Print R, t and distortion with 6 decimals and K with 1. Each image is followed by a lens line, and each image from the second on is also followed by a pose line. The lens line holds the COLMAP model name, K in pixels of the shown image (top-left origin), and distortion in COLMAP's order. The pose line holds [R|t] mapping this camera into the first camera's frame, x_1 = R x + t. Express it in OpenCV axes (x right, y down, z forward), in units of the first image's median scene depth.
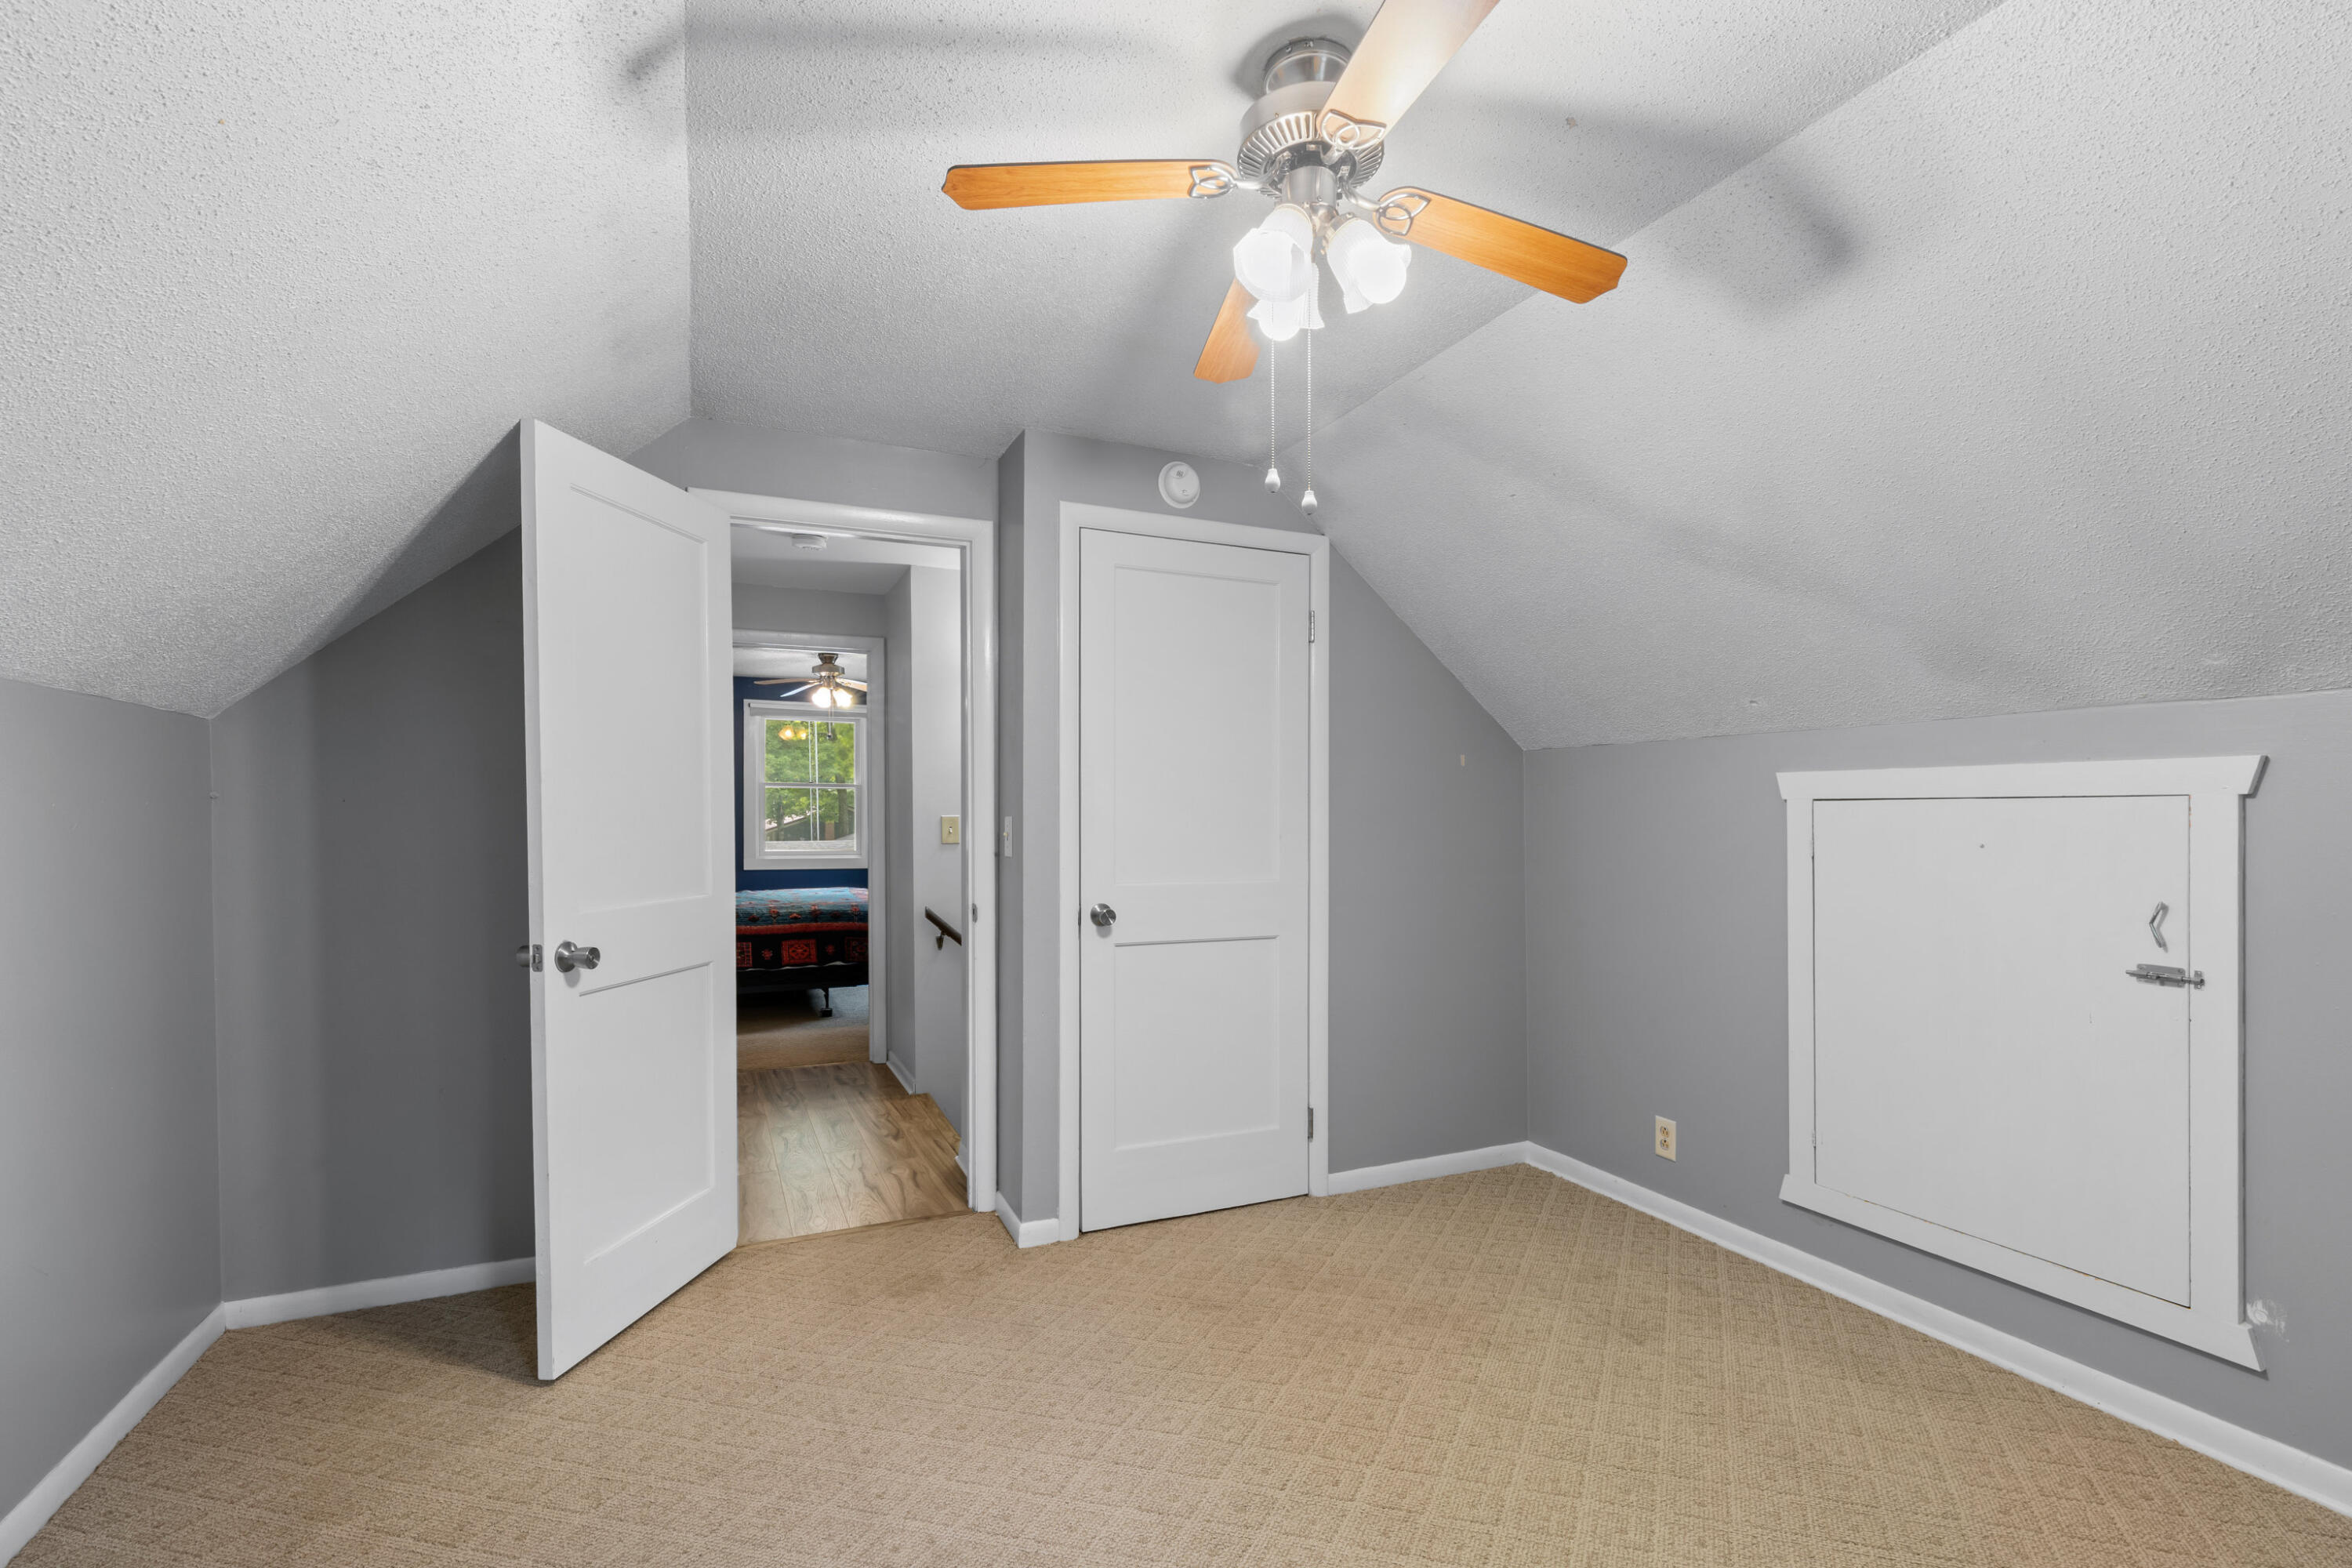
lens RADIAL K [[1073.8, 0, 1186.8], [0, 1073.8, 825.2], [0, 0, 1]] dist [0.009124, 0.000156]
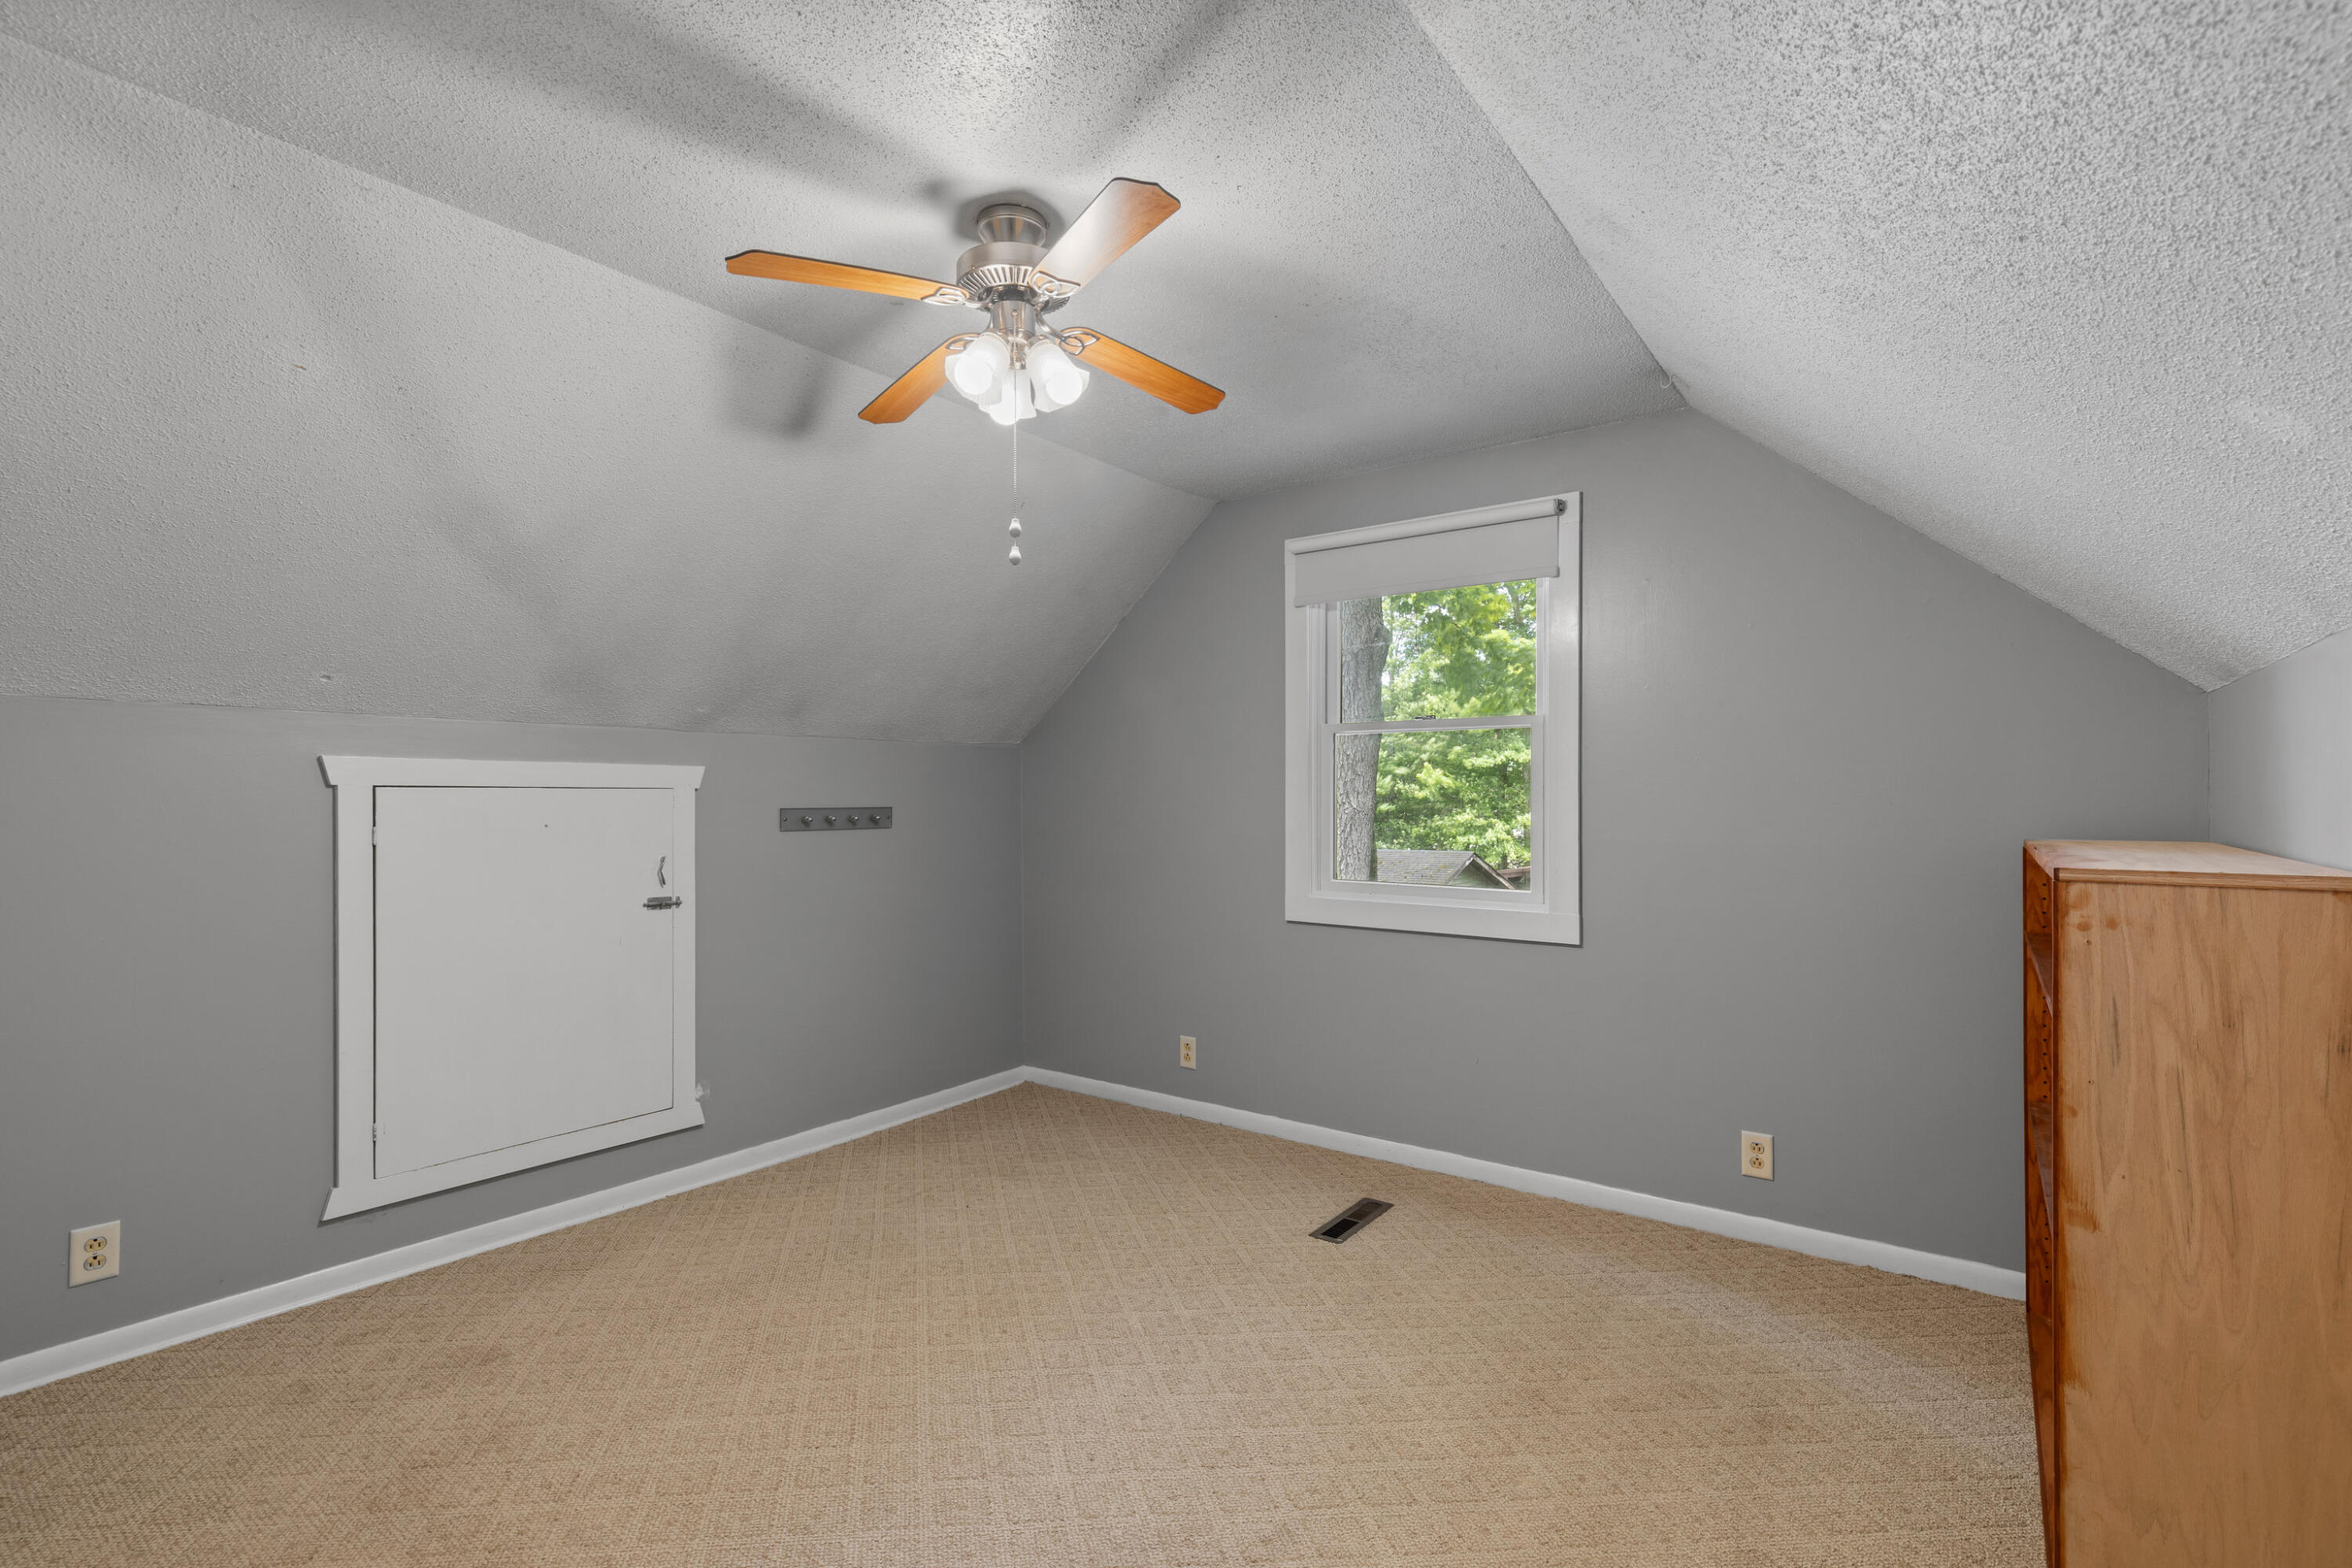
lens RADIAL K [[1073.8, 0, 1169.6], [0, 1073.8, 784.0], [0, 0, 1]] dist [0.009124, 0.000156]
pose [[-0.479760, 0.020002, 0.877172, -0.733628], [0.015912, 0.999774, -0.014095, -0.000051], [-0.877255, 0.007196, -0.479970, 0.977362]]
